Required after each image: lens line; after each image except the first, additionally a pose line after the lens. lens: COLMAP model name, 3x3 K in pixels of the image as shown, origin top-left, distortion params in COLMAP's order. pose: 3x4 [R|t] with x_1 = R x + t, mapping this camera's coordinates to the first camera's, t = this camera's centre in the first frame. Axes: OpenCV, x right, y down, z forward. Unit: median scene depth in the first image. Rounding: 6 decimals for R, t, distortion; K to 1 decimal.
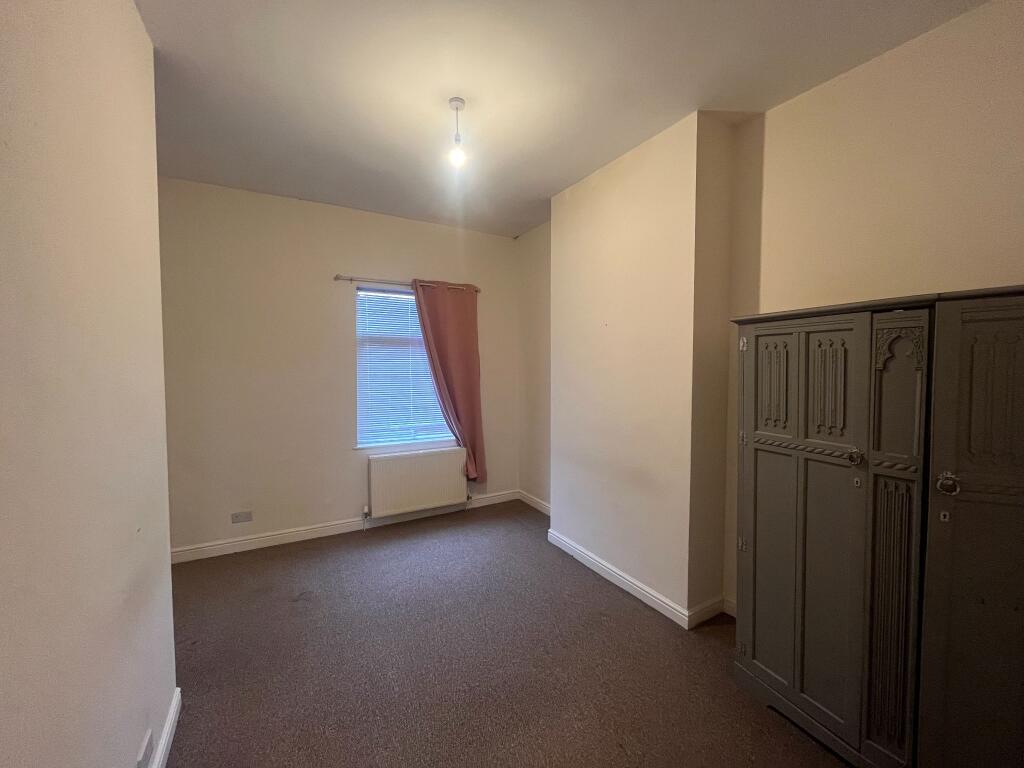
lens RADIAL K [[412.0, 0, 512.4], [0, 412.0, 379.6], [0, 0, 1]] dist [-0.007706, 0.000379]
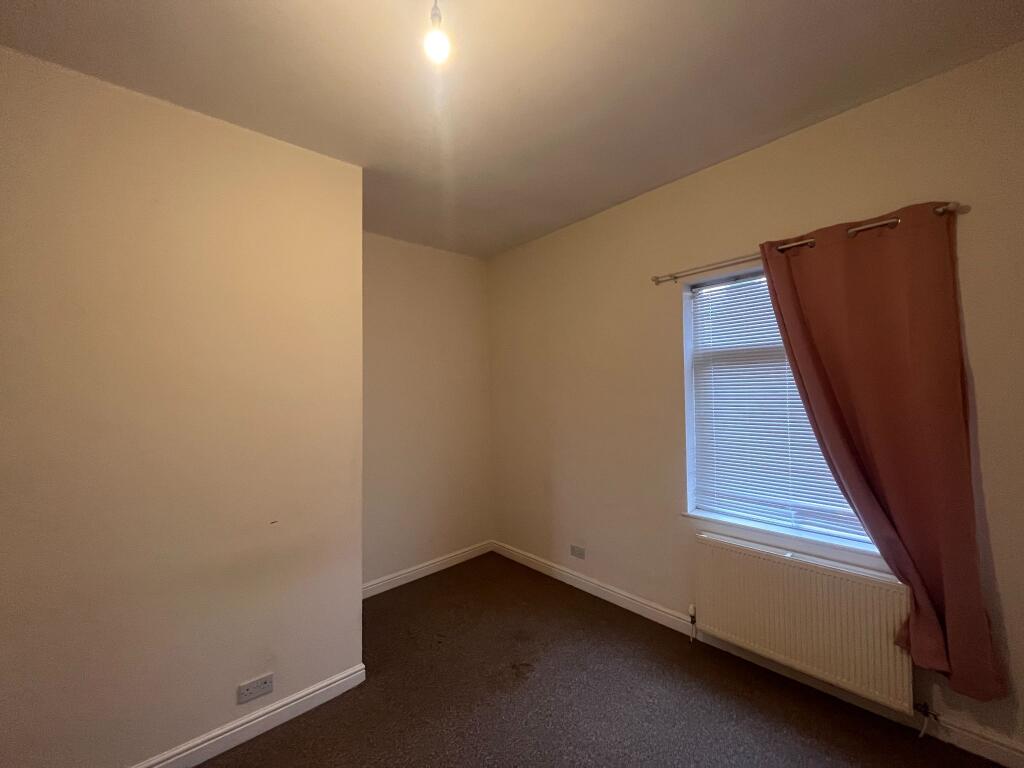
lens RADIAL K [[412.0, 0, 512.2], [0, 412.0, 383.4], [0, 0, 1]] dist [-0.007706, 0.000379]
pose [[0.222601, -0.027518, -0.974521, 0.231645], [-0.018133, 0.999312, -0.032360, -0.026366], [0.974741, 0.024874, 0.221949, 0.531764]]
